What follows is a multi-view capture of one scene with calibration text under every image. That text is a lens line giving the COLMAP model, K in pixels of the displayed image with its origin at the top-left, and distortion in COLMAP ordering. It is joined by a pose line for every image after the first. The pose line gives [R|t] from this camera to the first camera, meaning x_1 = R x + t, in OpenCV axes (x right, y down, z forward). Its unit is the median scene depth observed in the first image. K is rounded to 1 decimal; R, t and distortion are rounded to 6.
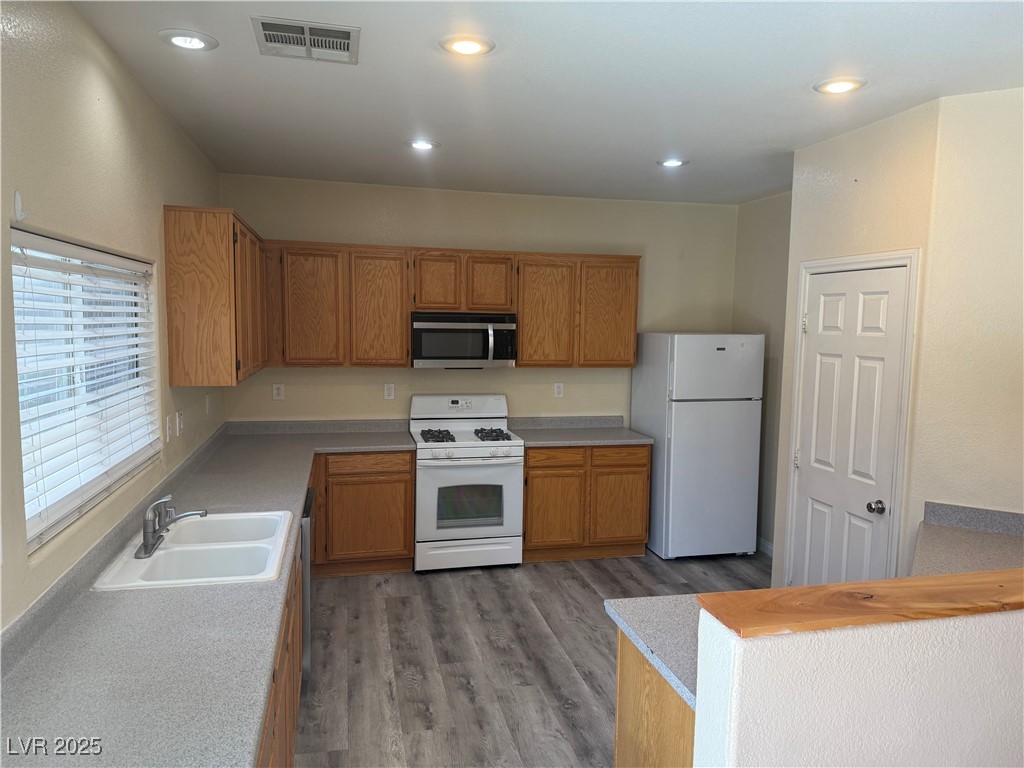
lens RADIAL K [[721.3, 0, 507.7], [0, 721.3, 384.4], [0, 0, 1]] dist [0.005340, -0.003142]
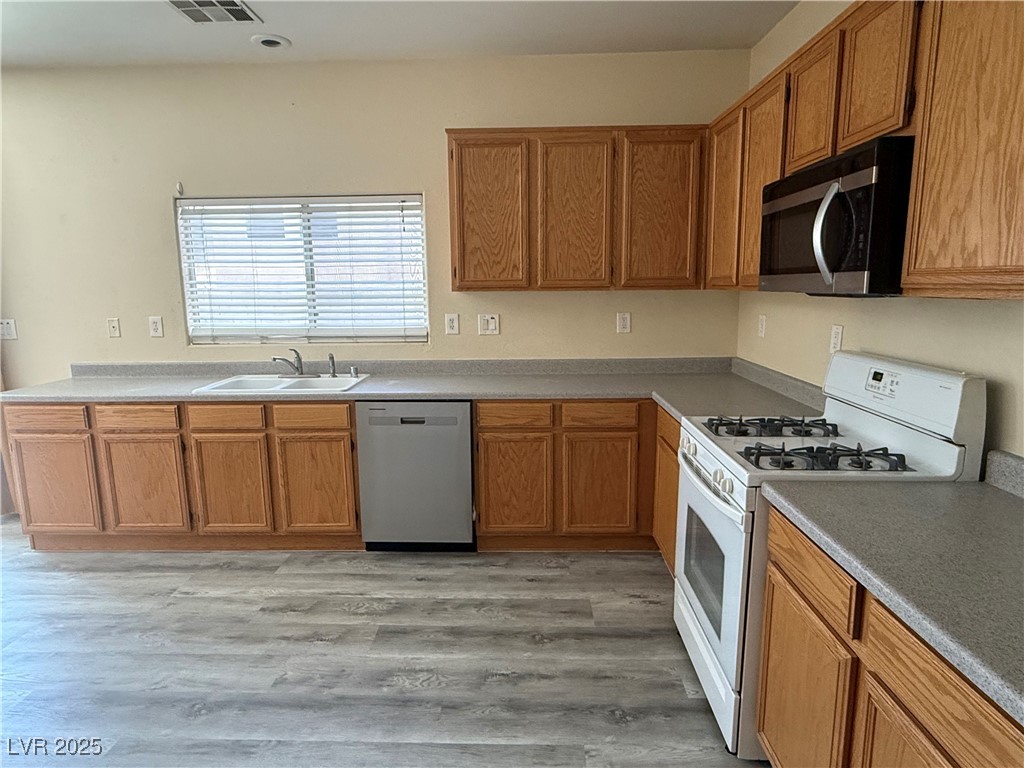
lens RADIAL K [[604.6, 0, 506.8], [0, 604.6, 389.2], [0, 0, 1]] dist [0.007181, -0.000665]
pose [[-0.263548, 0.155562, -0.952020, 0.462308], [-0.075545, 0.980552, 0.181137, -0.023403], [0.961684, 0.119659, -0.246671, 1.187368]]
